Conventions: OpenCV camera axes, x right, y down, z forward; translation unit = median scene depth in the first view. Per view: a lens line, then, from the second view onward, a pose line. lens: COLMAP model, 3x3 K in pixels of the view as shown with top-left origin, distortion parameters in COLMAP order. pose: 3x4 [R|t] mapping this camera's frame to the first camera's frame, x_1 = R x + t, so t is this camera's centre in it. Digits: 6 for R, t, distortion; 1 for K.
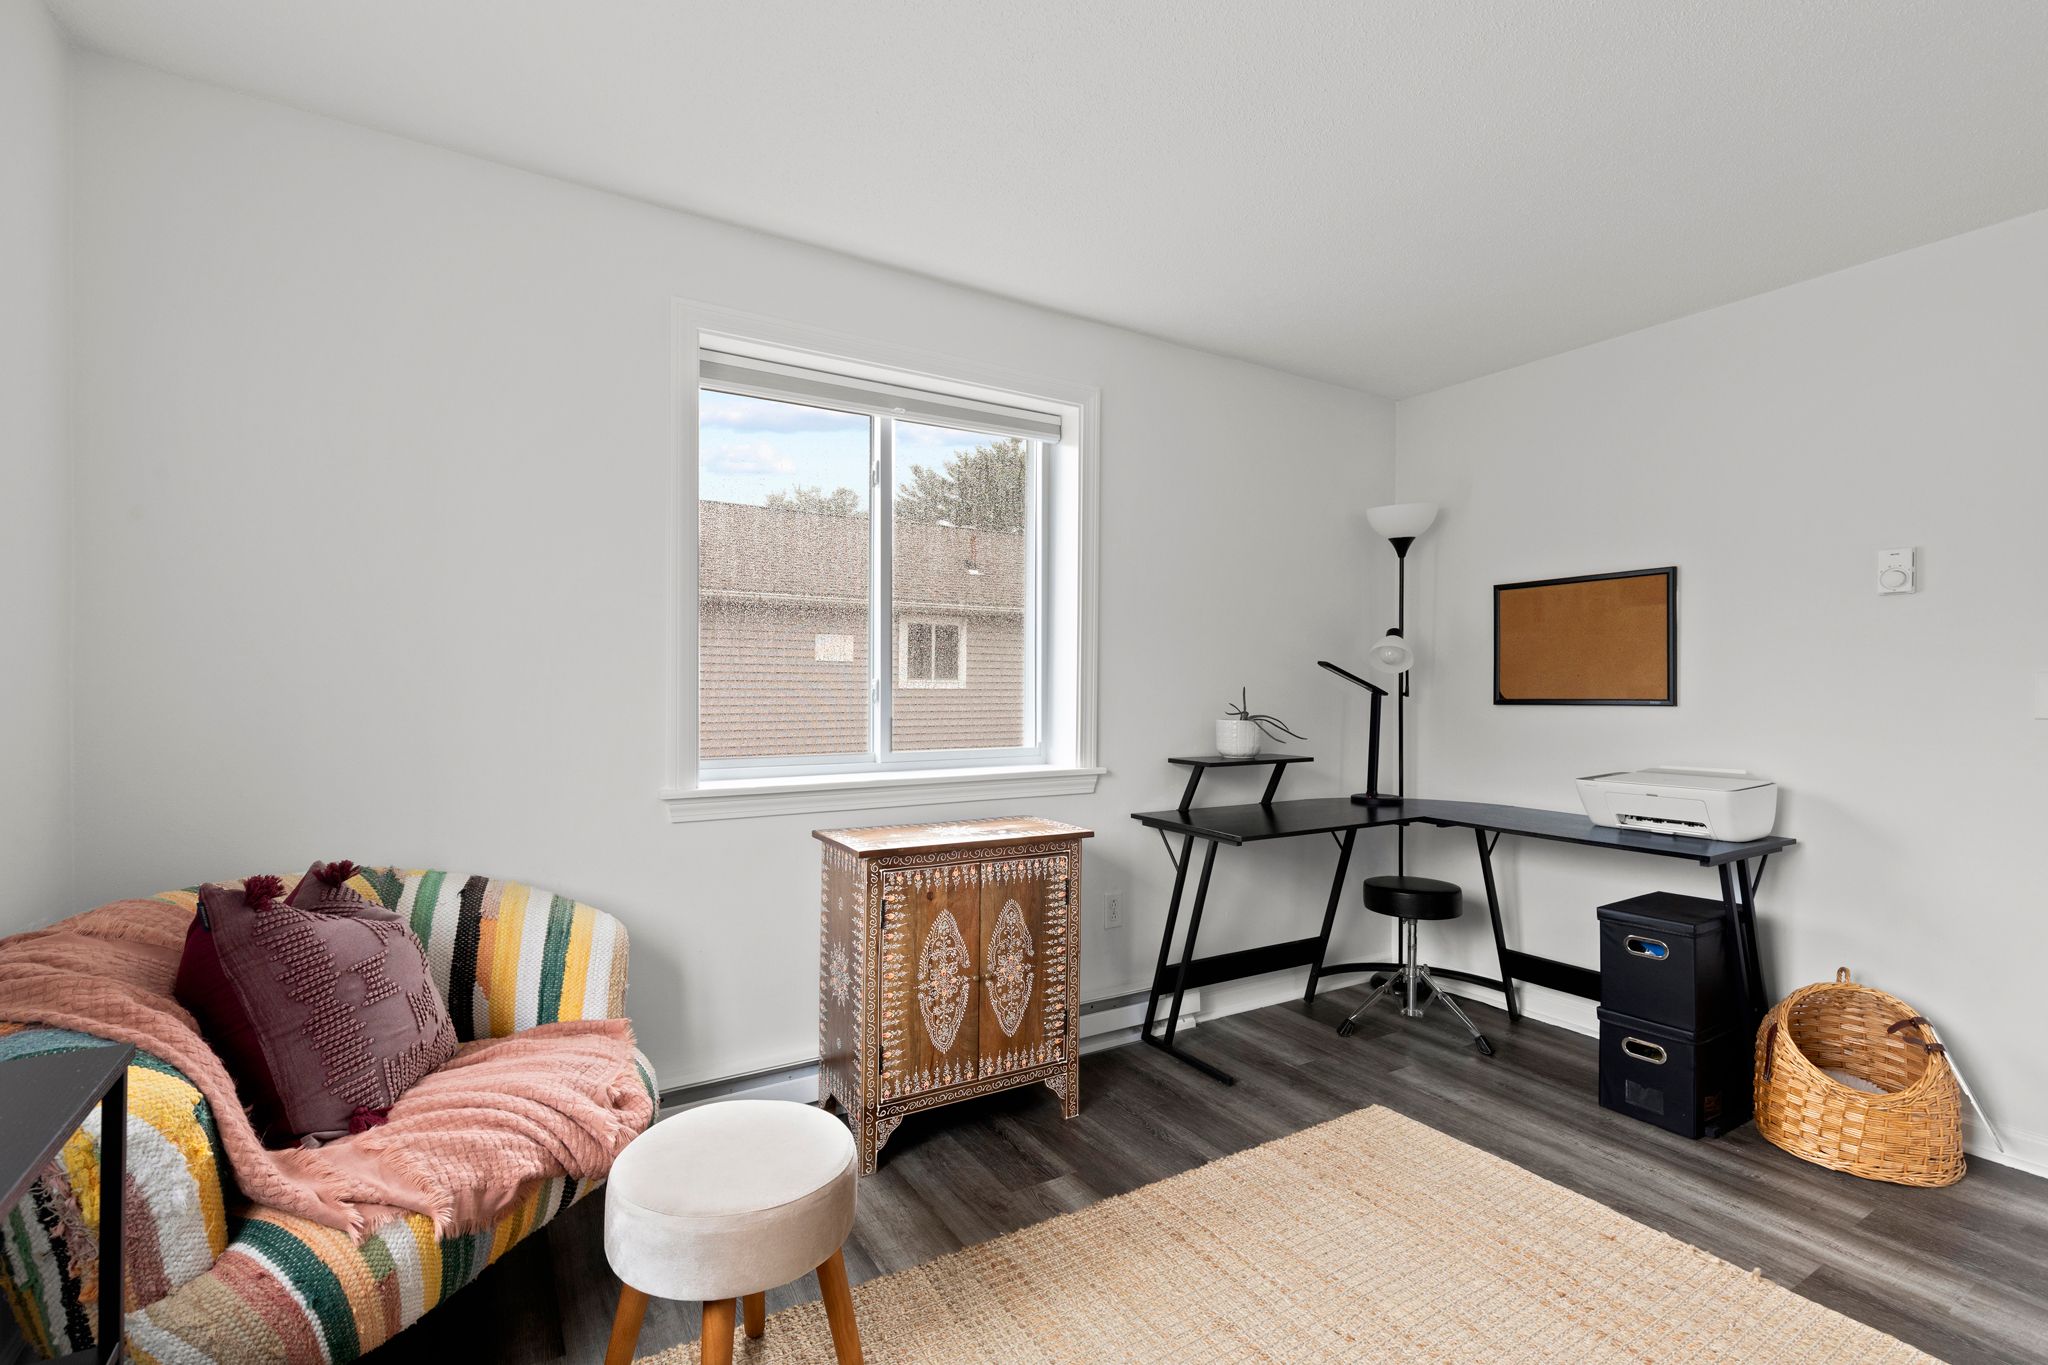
lens RADIAL K [[917.8, 0, 1033.8], [0, 917.8, 690.7], [0, 0, 1]] dist [0.032329, -0.000312]
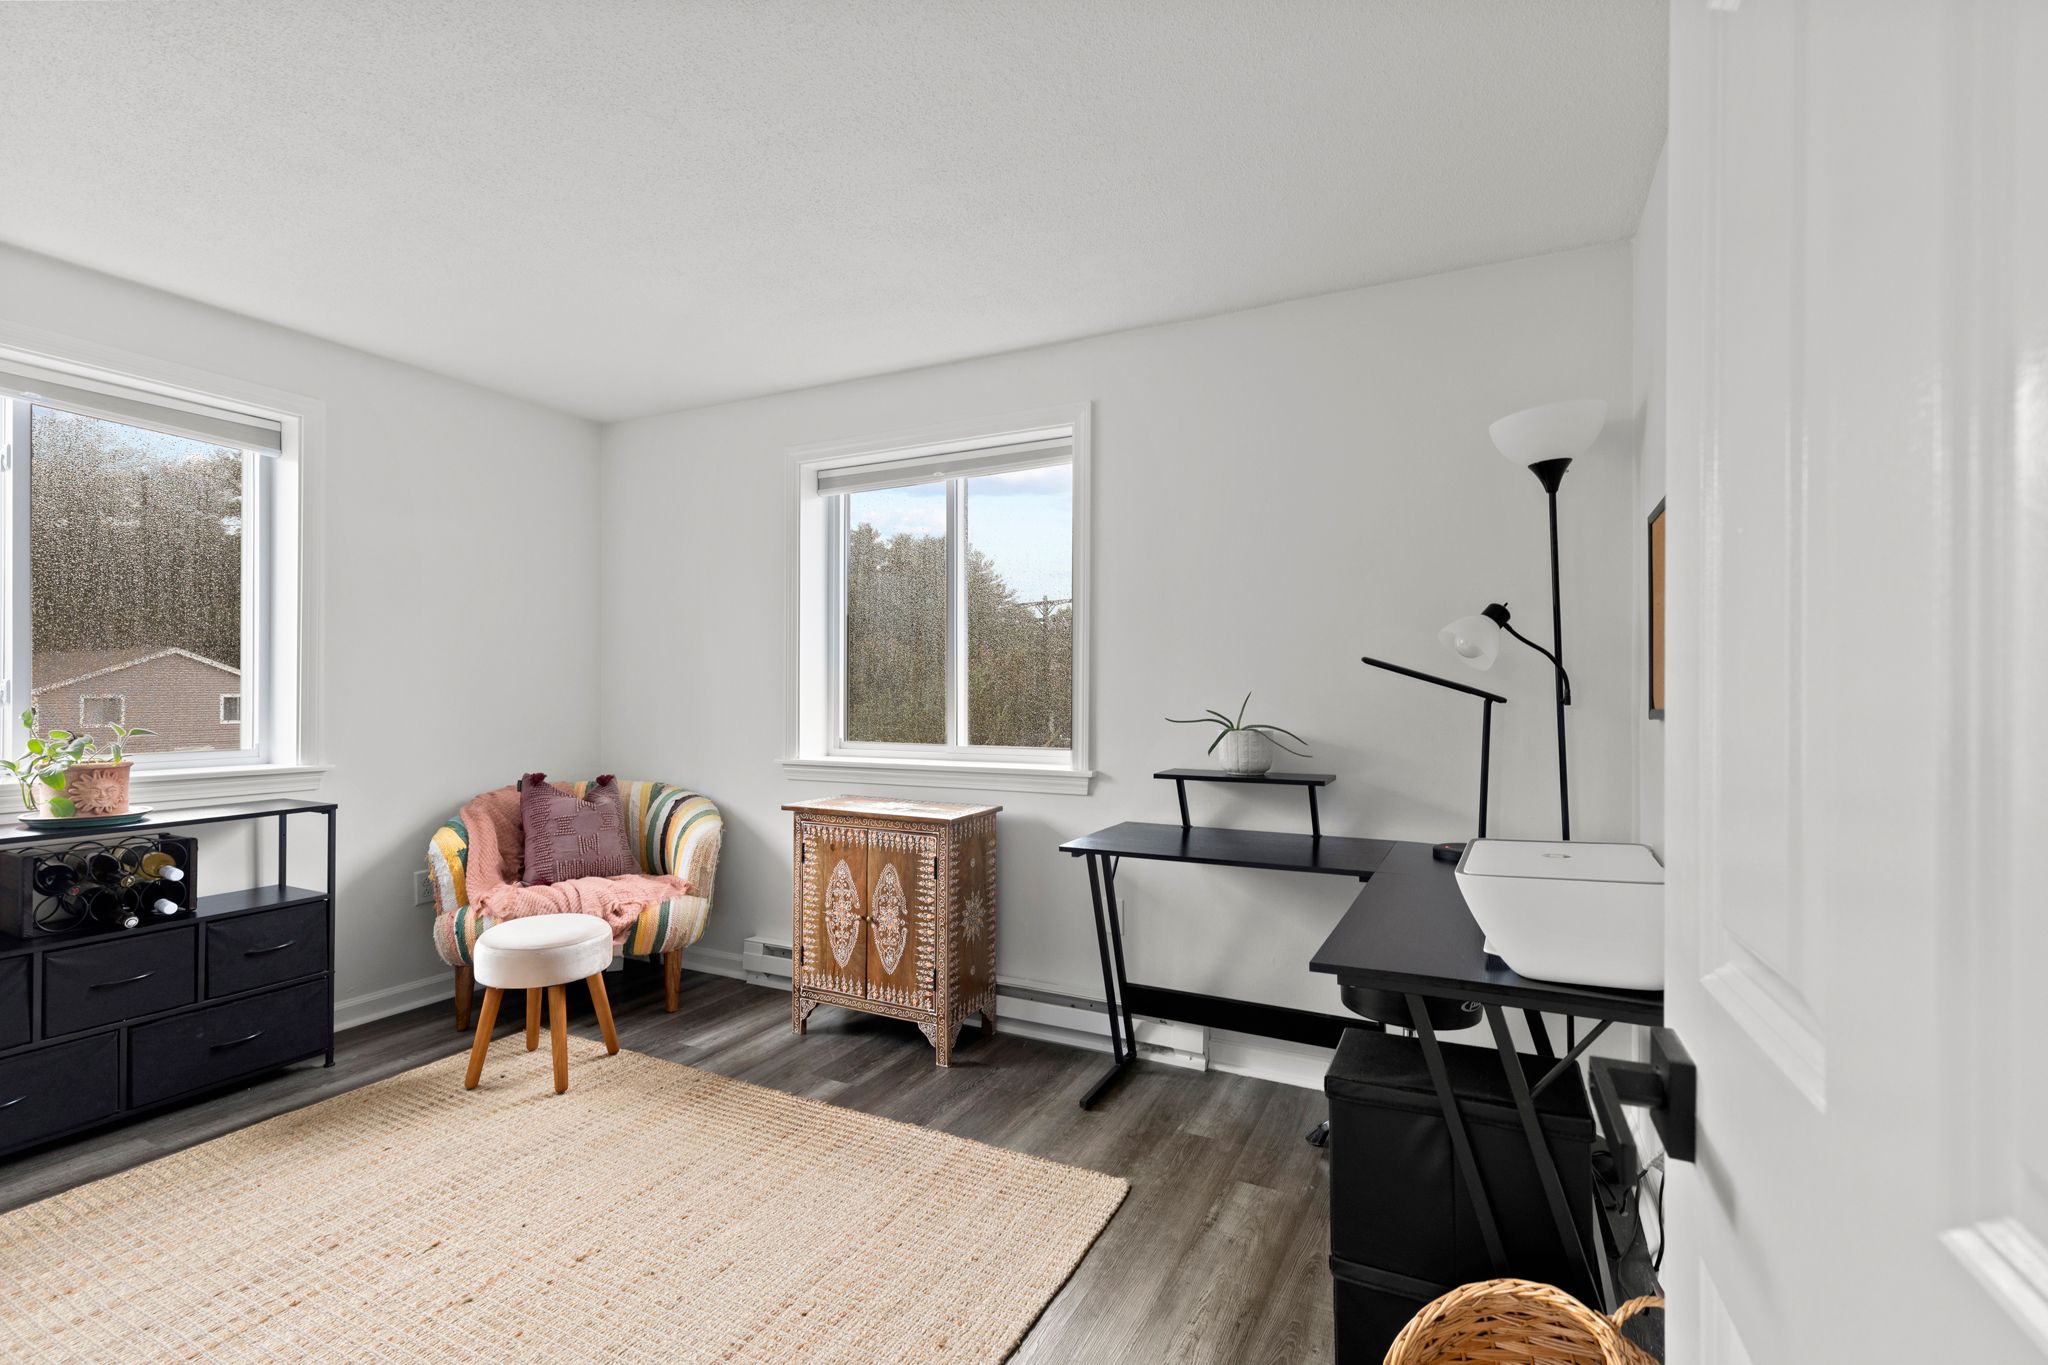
lens RADIAL K [[917.8, 0, 1037.3], [0, 917.8, 688.6], [0, 0, 1]] dist [0.032329, -0.000312]
pose [[0.528522, -0.006117, -0.848898, 1.138742], [-0.001333, 0.999967, -0.008035, 0.001158], [0.848919, 0.005378, 0.528496, 0.516135]]
